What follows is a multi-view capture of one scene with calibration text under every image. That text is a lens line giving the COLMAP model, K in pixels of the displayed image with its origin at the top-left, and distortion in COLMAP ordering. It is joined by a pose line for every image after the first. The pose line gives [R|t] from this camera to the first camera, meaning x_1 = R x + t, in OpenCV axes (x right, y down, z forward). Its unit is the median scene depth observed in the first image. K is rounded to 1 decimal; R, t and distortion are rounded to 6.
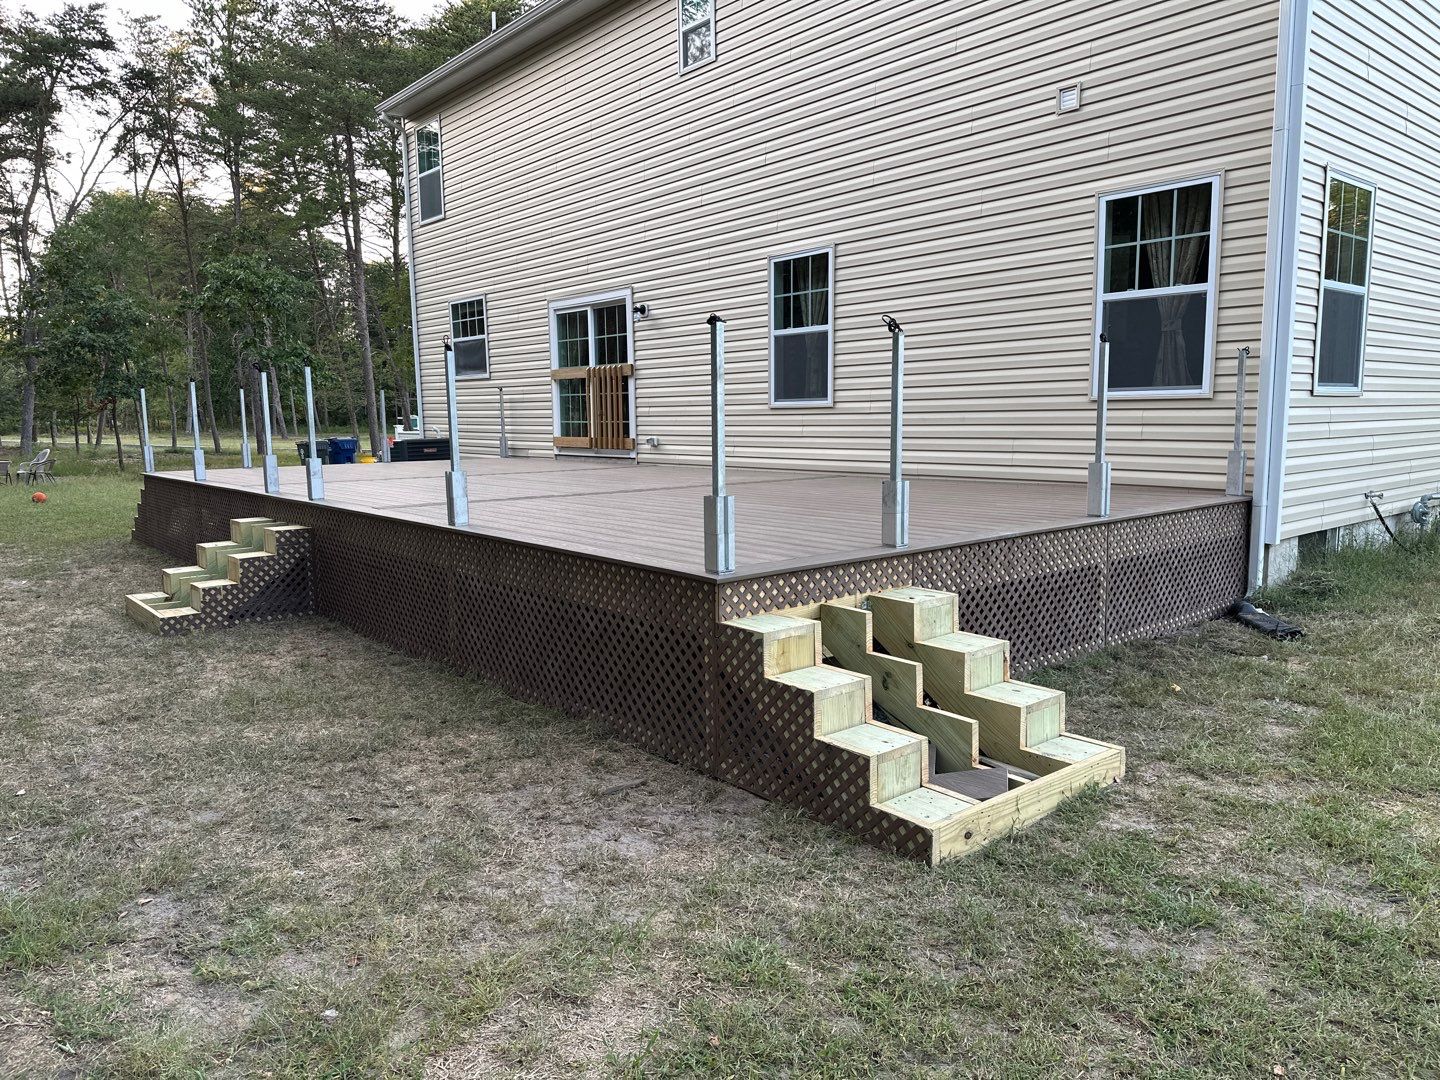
lens RADIAL K [[1014.2, 0, 715.6], [0, 1014.2, 542.6], [0, 0, 1]] dist [0.060279, -0.060062]
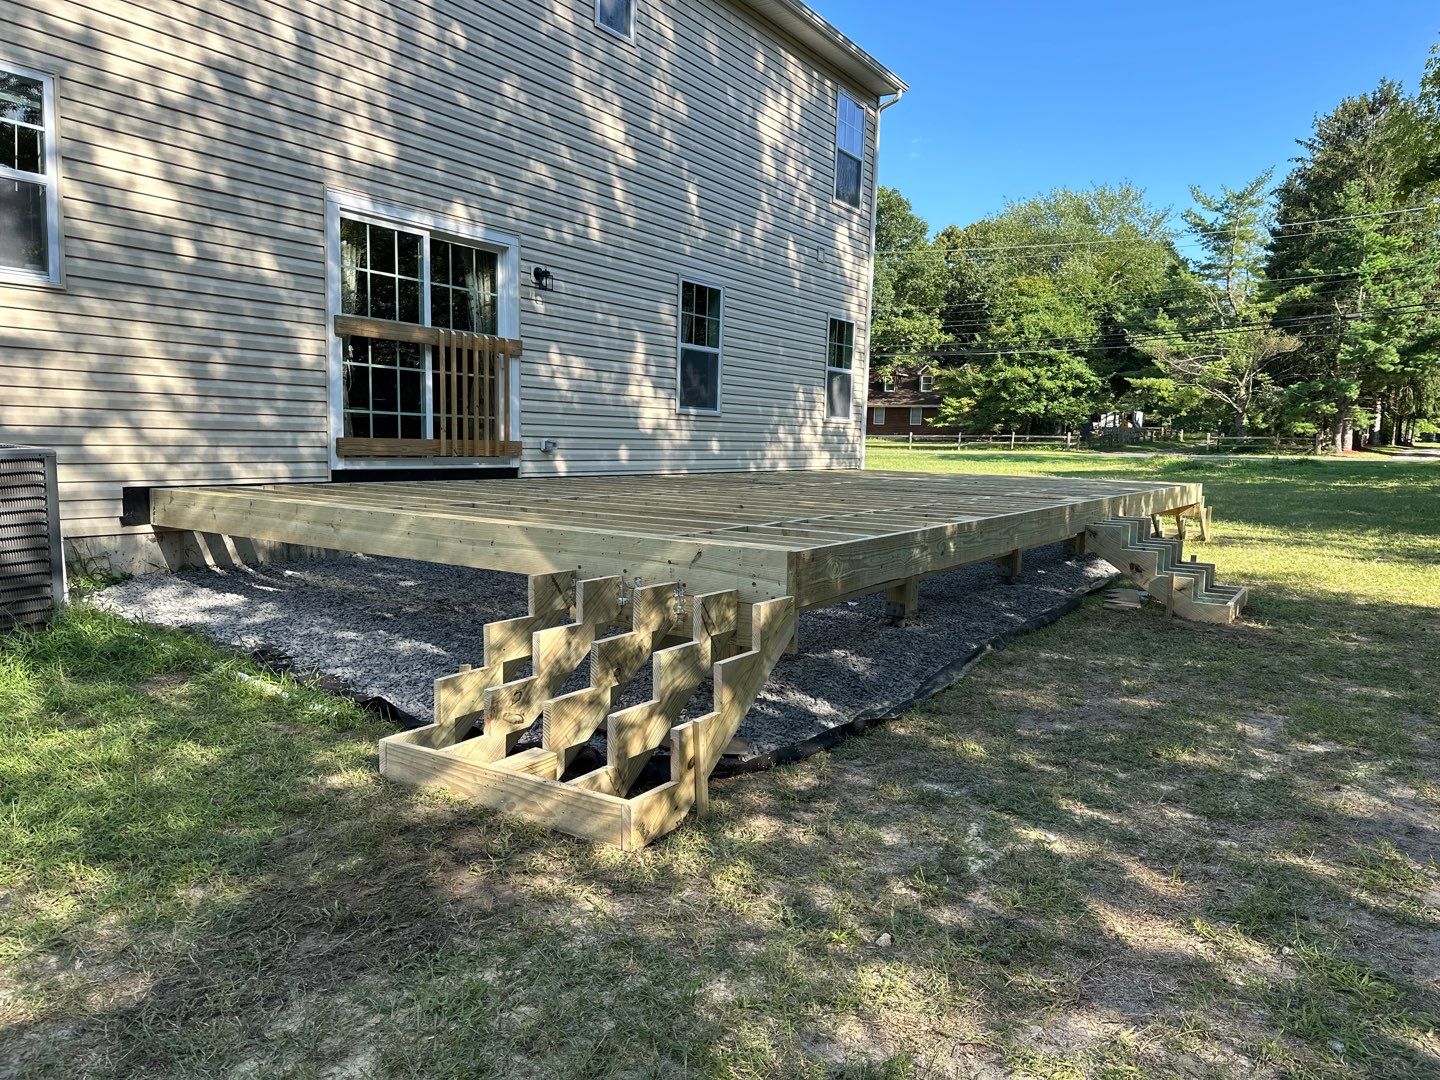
lens RADIAL K [[1022.2, 0, 722.0], [0, 1022.2, 542.6], [0, 0, 1]] dist [0.074851, -0.116546]
pose [[-0.300132, -0.090650, 0.949581, -0.993466], [0.099249, 0.987104, 0.125601, -0.128561], [-0.948720, 0.131942, -0.287264, 1.276250]]
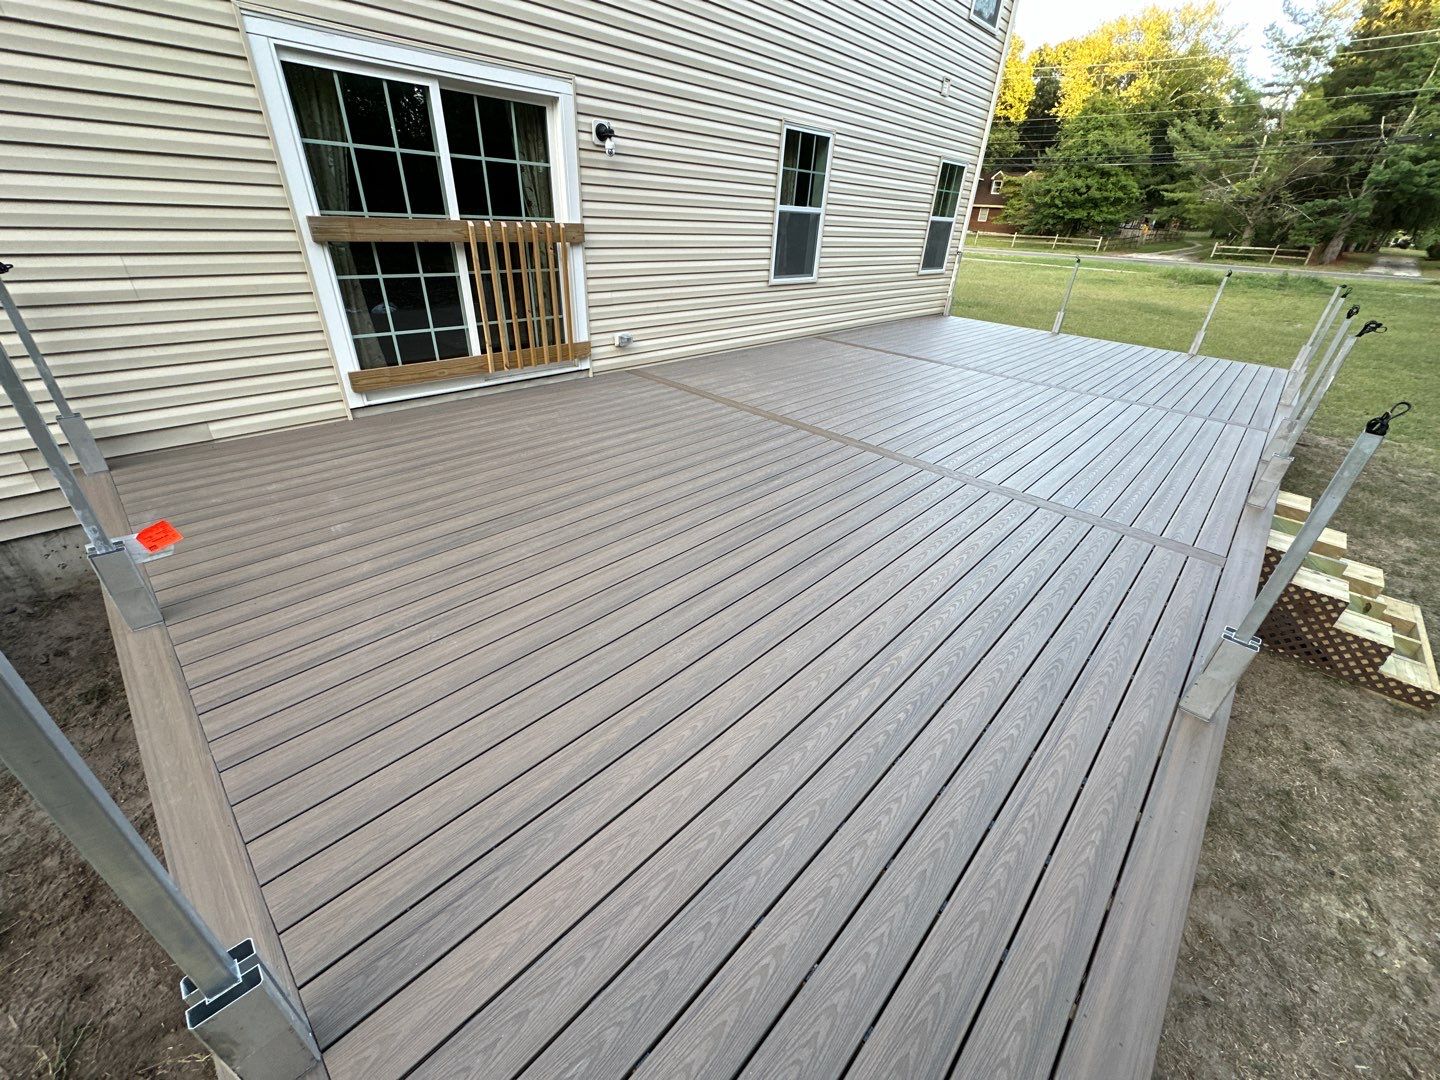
lens RADIAL K [[571.7, 0, 716.9], [0, 571.7, 540.9], [0, 0, 1]] dist [-0.003290, -0.000097]
pose [[-0.114123, -0.490030, 0.864203, -0.596855], [0.080286, 0.862492, 0.499662, -0.205644], [-0.990217, 0.126406, -0.059088, 1.120213]]
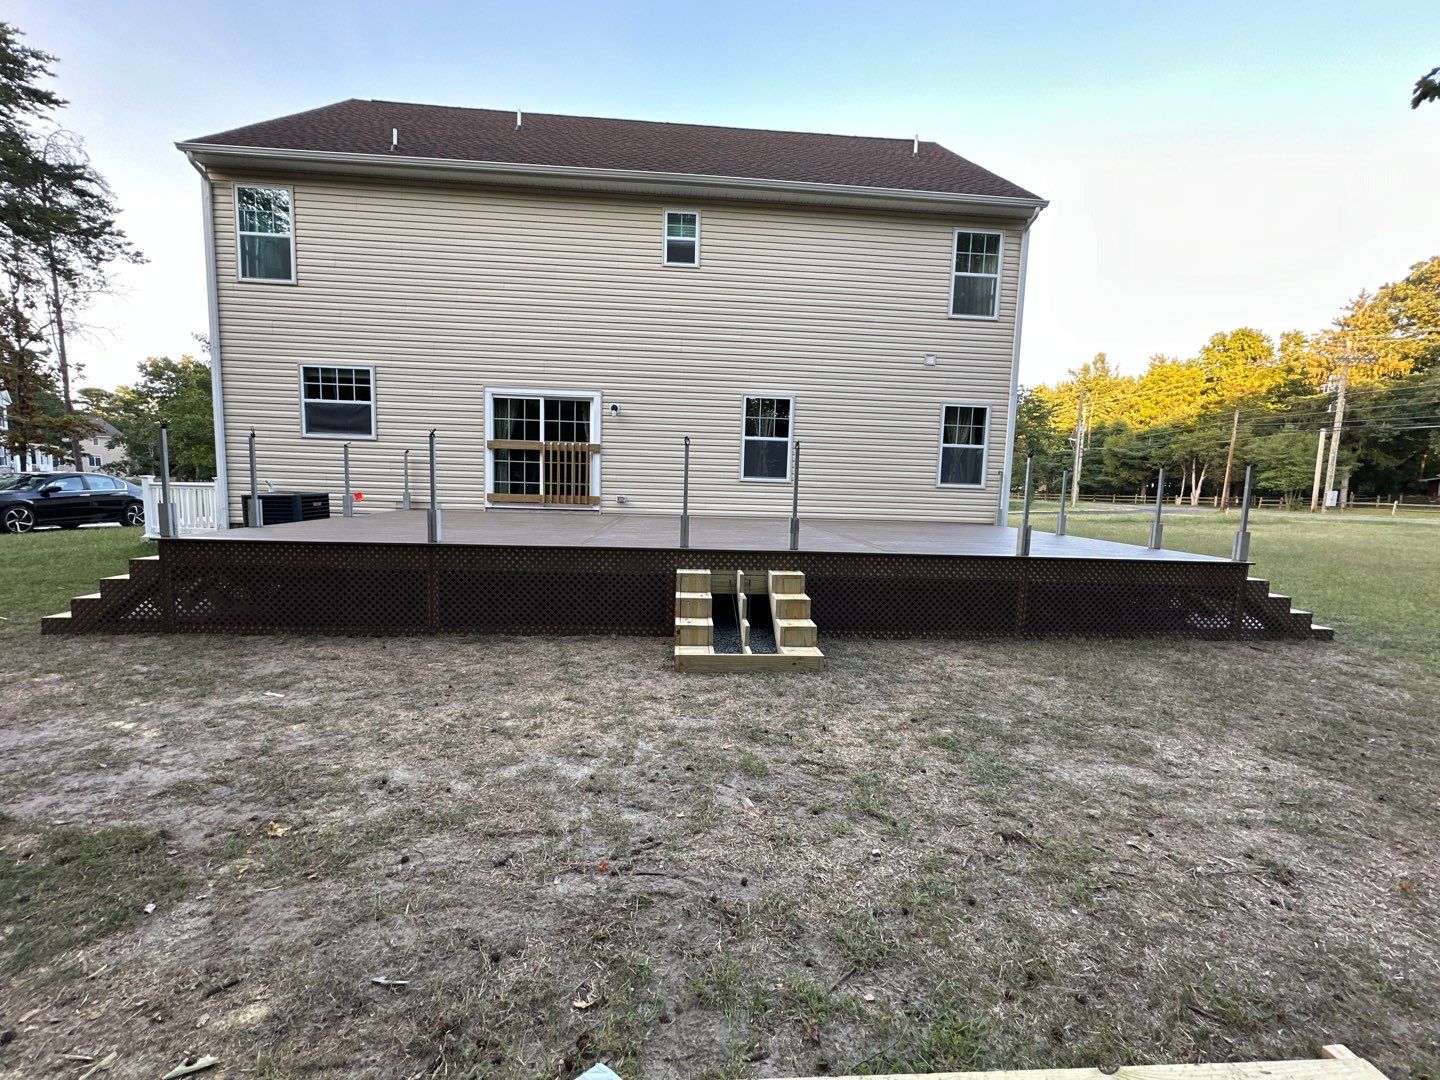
lens RADIAL K [[575.8, 0, 721.1], [0, 575.8, 539.3], [0, 0, 1]] dist [-0.003430, -0.000007]
pose [[0.586862, -0.047982, 0.808264, -0.747502], [0.064104, 0.997862, 0.012693, -0.049396], [-0.807145, 0.044364, 0.588683, 0.457805]]
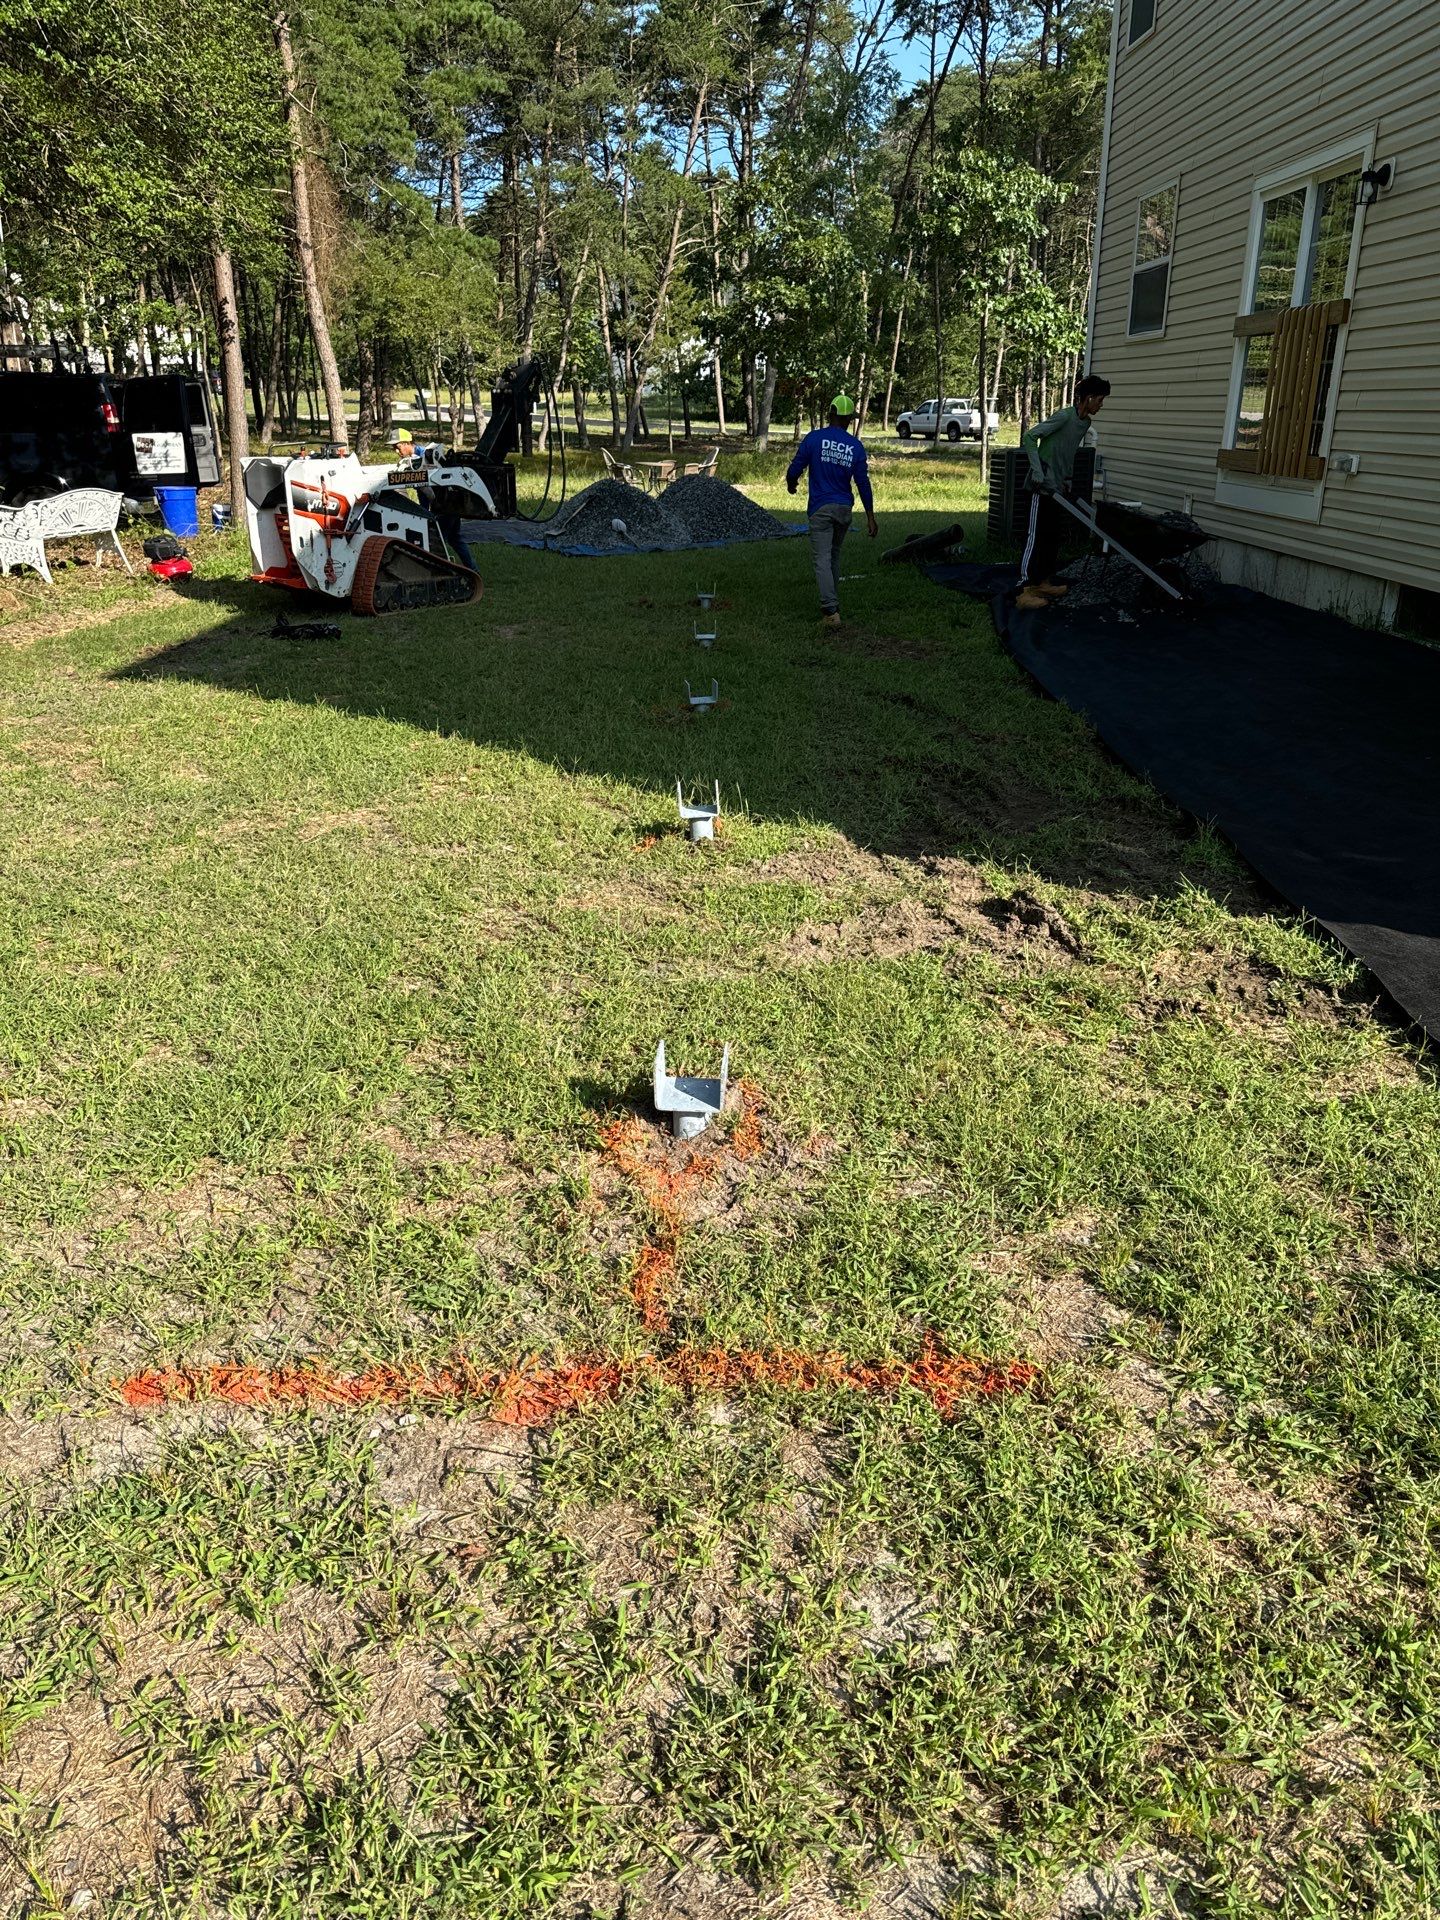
lens RADIAL K [[1370.6, 0, 713.0], [0, 1370.6, 966.6], [0, 0, 1]] dist [0.052327, -0.059371]
pose [[0.770557, 0.247277, -0.587449, 0.184452], [-0.085303, 0.953393, 0.289422, -0.039245], [0.631637, -0.172904, 0.755737, 0.272380]]
